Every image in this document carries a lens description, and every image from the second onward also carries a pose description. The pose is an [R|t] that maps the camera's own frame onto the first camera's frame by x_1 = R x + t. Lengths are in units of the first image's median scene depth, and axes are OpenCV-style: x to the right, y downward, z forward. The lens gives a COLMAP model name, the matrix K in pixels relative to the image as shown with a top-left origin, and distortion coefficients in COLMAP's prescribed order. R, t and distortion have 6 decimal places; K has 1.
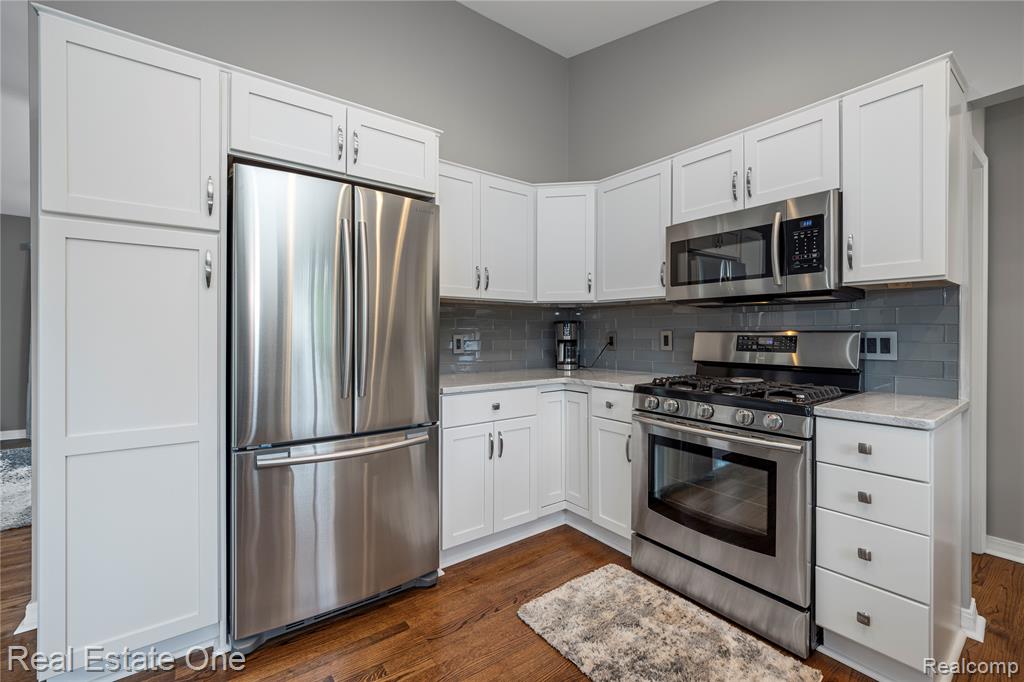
lens RADIAL K [[425.1, 0, 509.4], [0, 425.1, 334.9], [0, 0, 1]] dist [-0.000261, -0.000050]
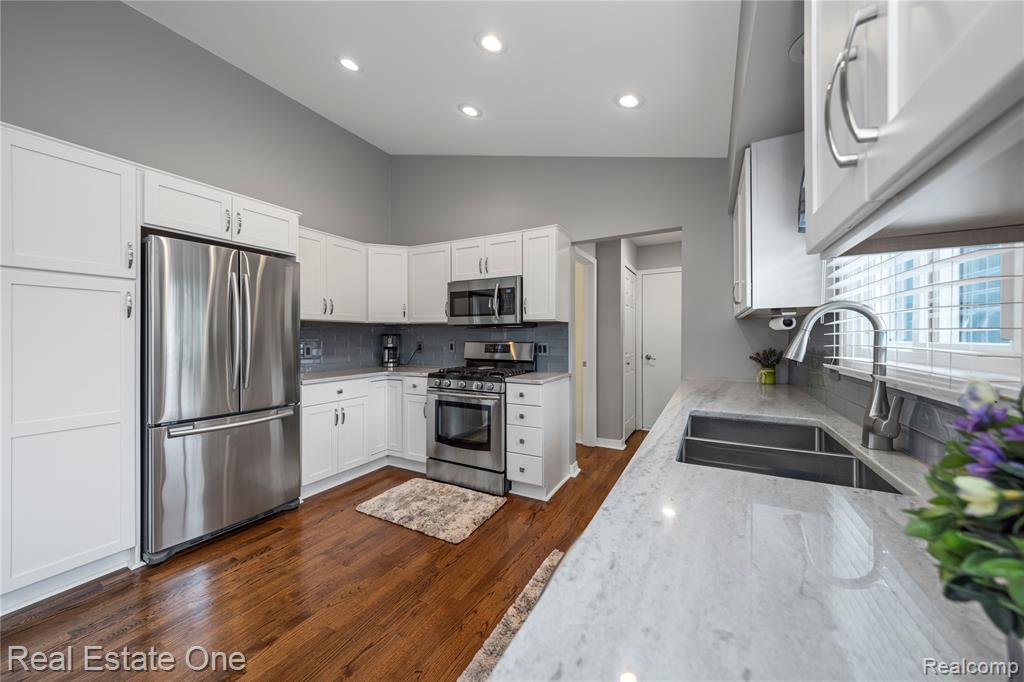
lens RADIAL K [[361.1, 0, 509.6], [0, 361.1, 336.1], [0, 0, 1]] dist [0.007617, -0.000271]
pose [[0.905290, 0.000205, 0.424794, -0.037672], [0.003154, 0.999969, -0.007203, -0.026496], [-0.424782, 0.007860, 0.905261, -0.542950]]
